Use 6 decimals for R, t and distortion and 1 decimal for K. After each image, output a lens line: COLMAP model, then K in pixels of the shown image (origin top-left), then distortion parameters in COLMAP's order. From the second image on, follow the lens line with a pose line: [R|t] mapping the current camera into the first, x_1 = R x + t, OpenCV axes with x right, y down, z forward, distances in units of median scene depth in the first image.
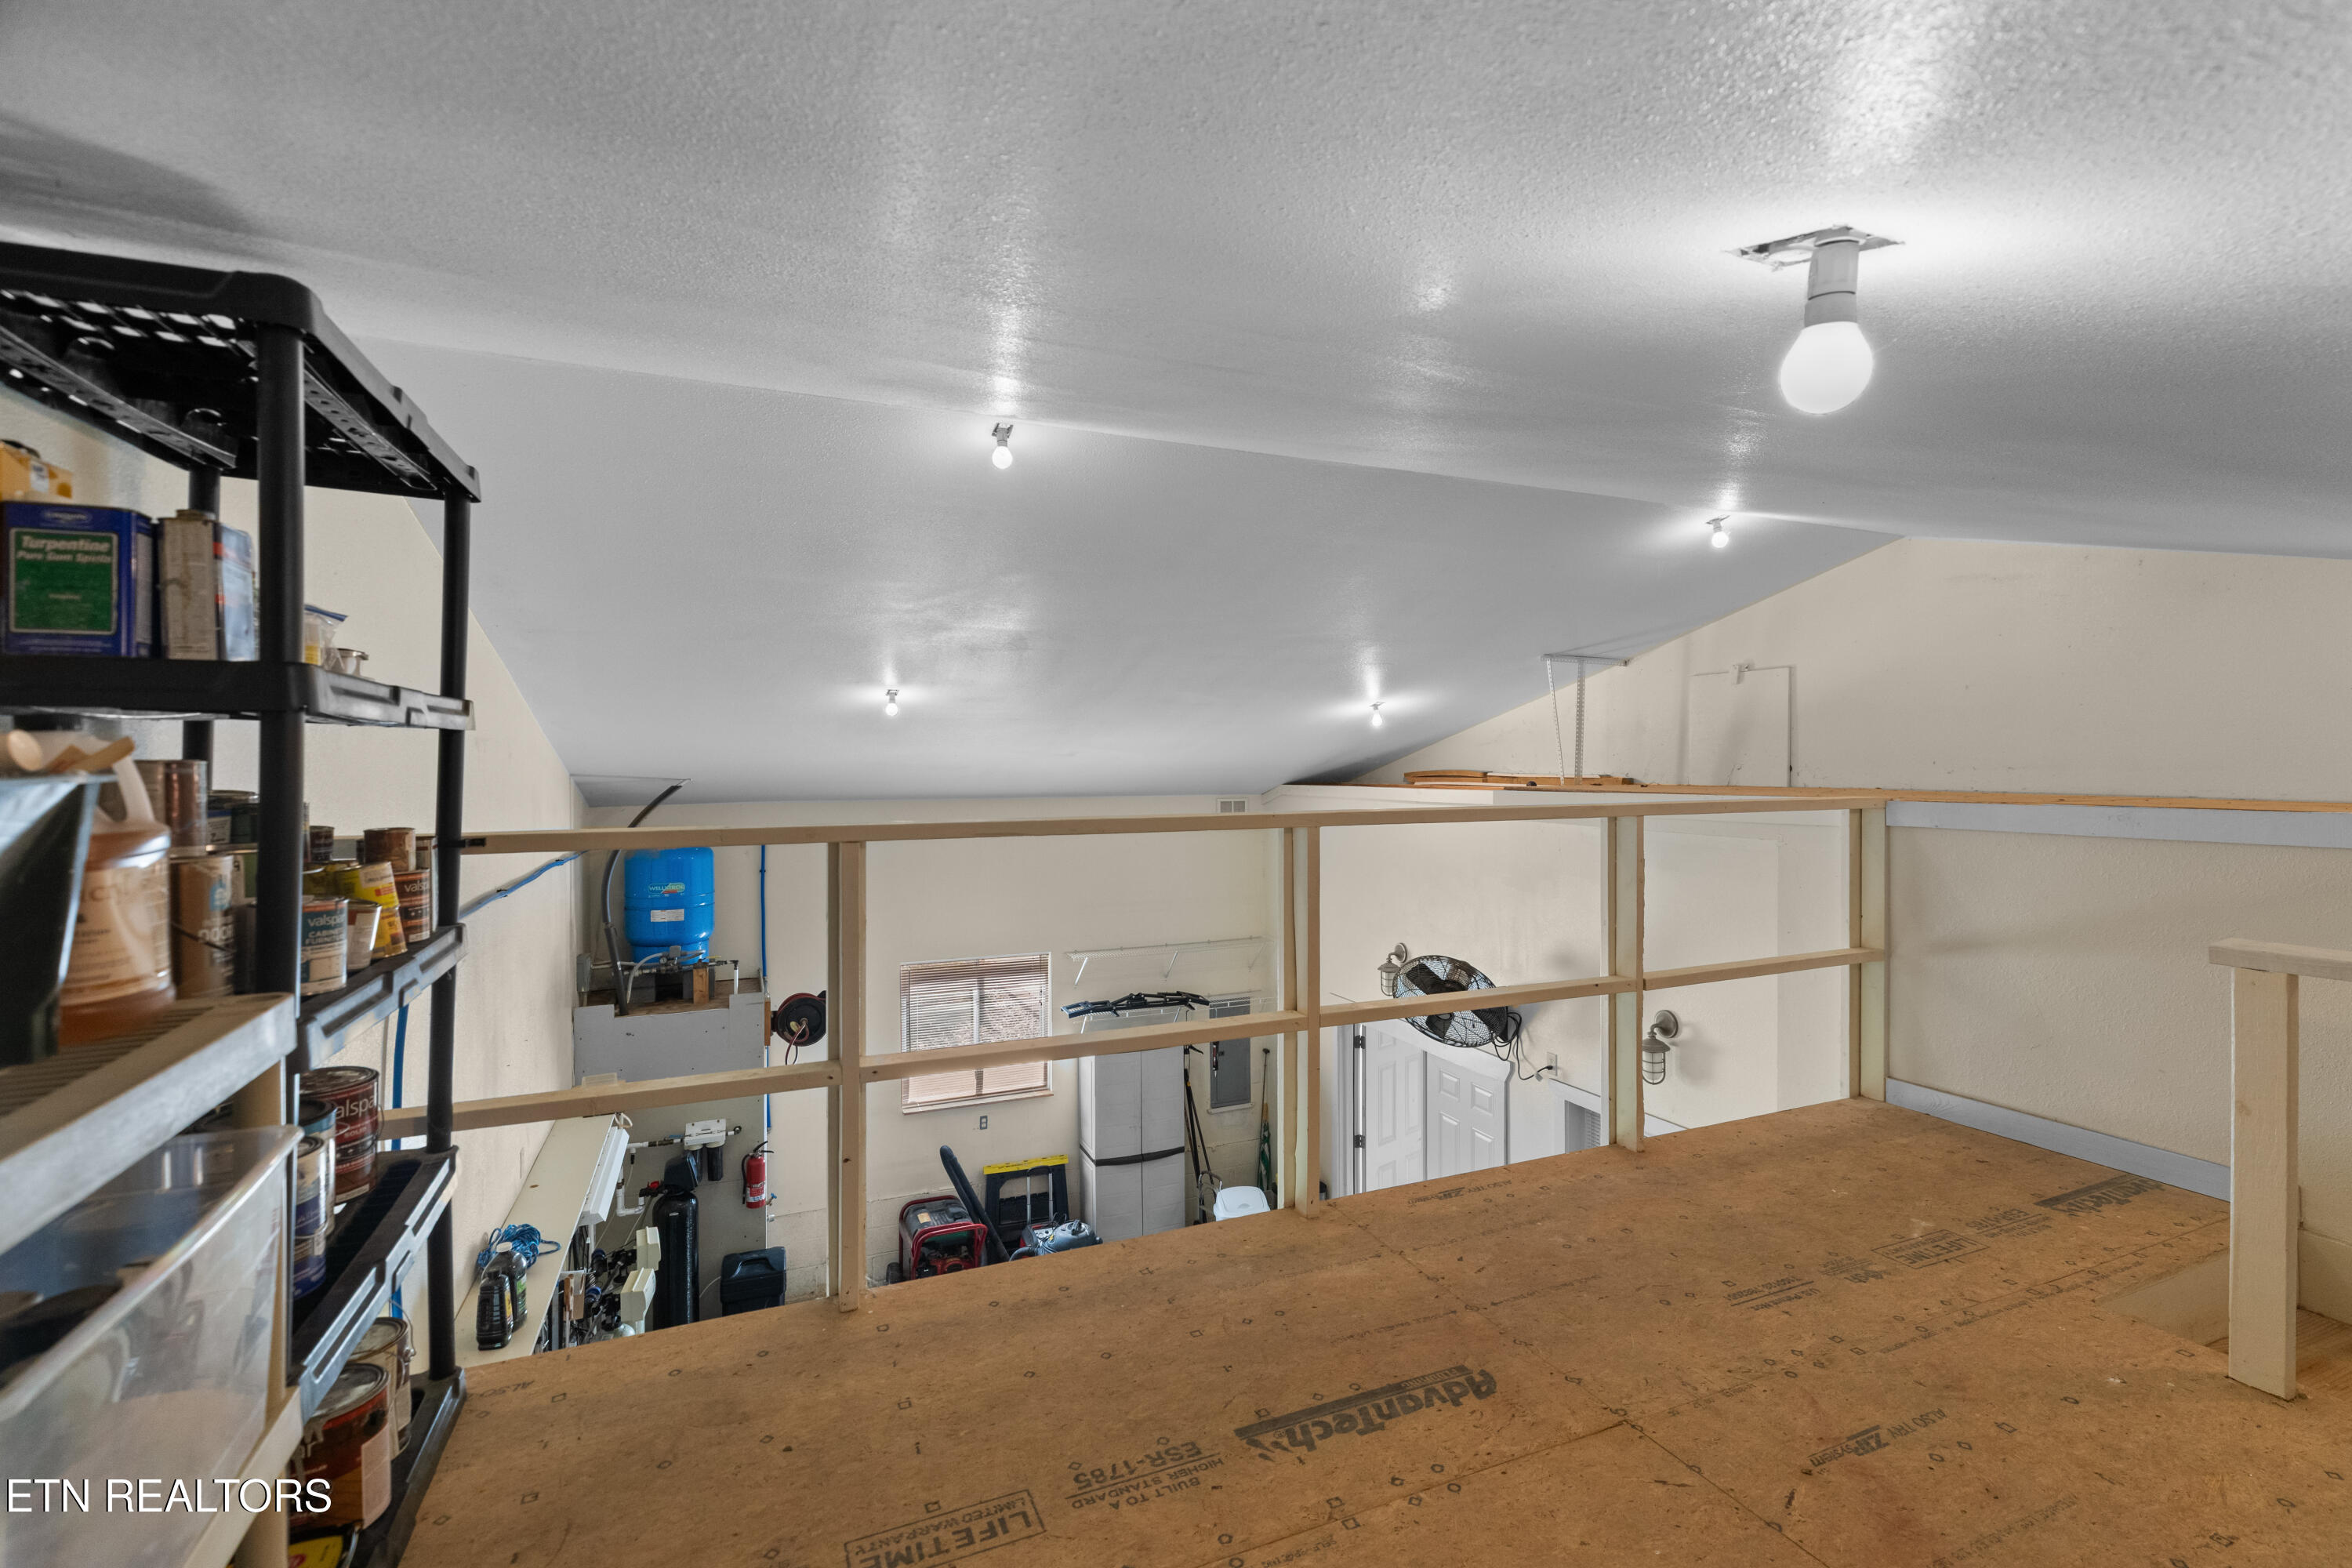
lens RADIAL K [[1059.3, 0, 1177.7], [0, 1059.3, 778.2], [0, 0, 1]] dist [0.004890, -0.000287]
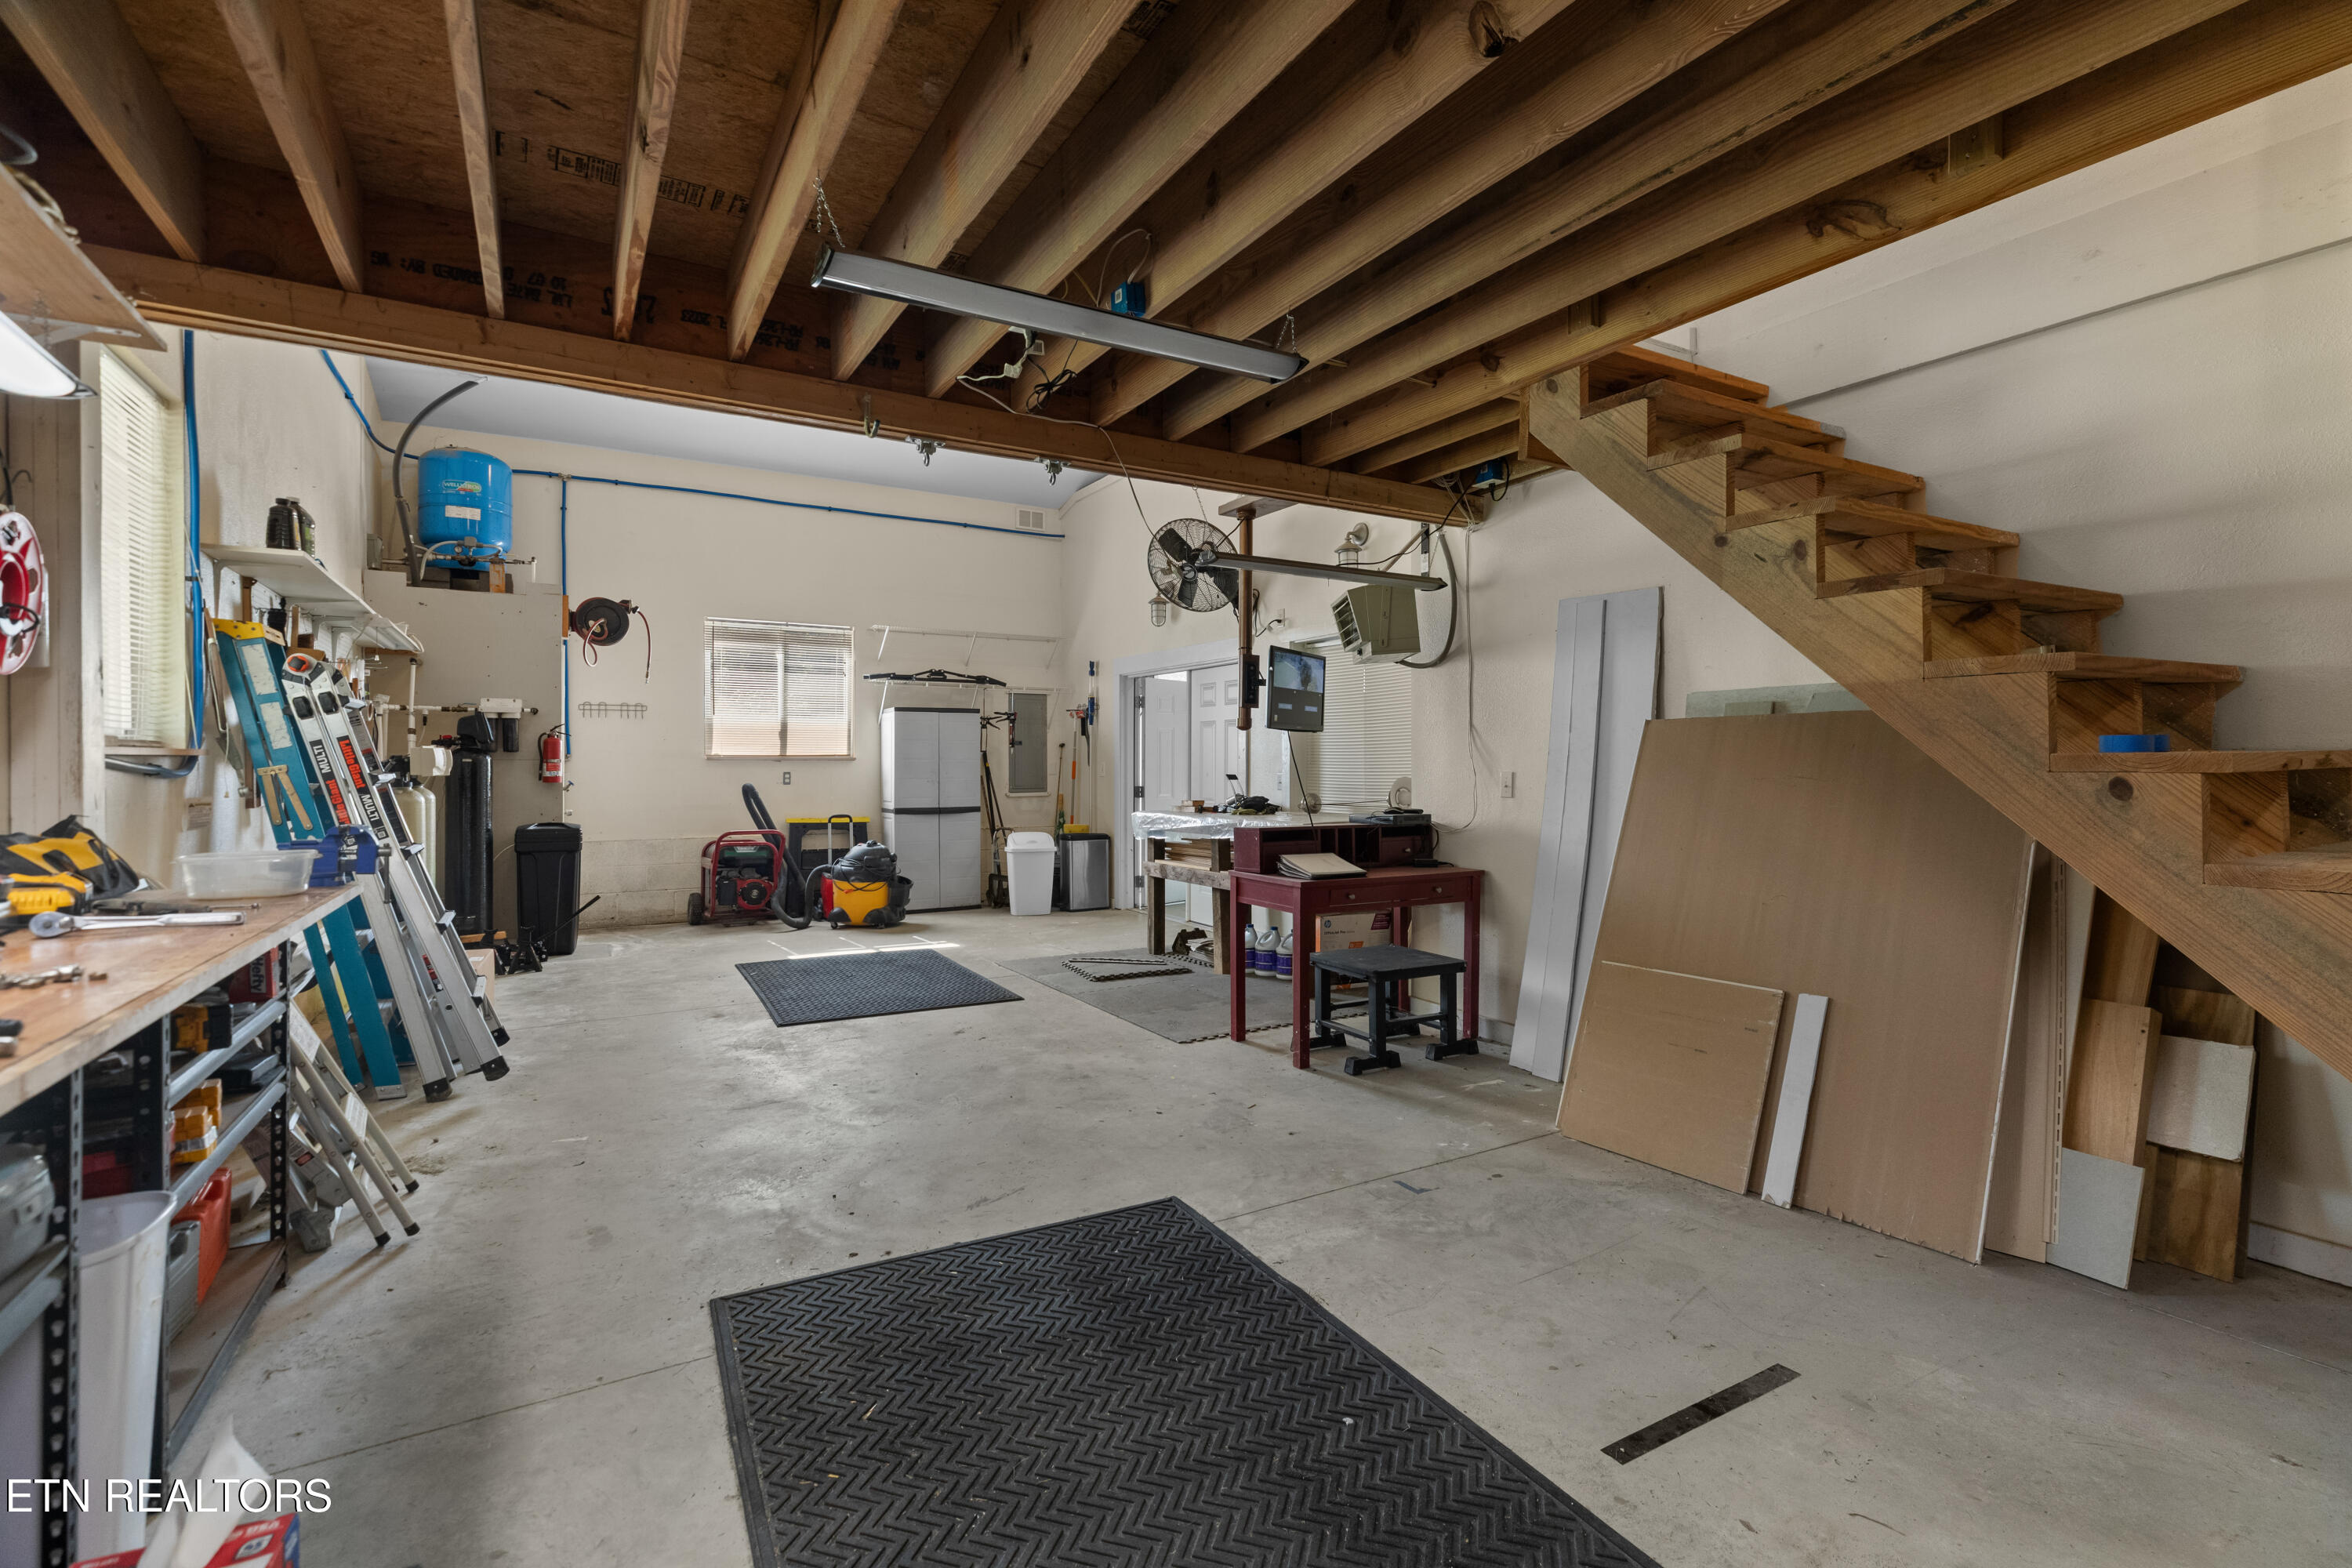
lens RADIAL K [[1059.3, 0, 1176.3], [0, 1059.3, 776.1], [0, 0, 1]] dist [0.004890, -0.000287]
pose [[0.991012, 0.003946, 0.133715, 0.062386], [-0.002845, 0.999961, -0.008420, 0.338999], [-0.133743, 0.007964, 0.990984, -0.104139]]
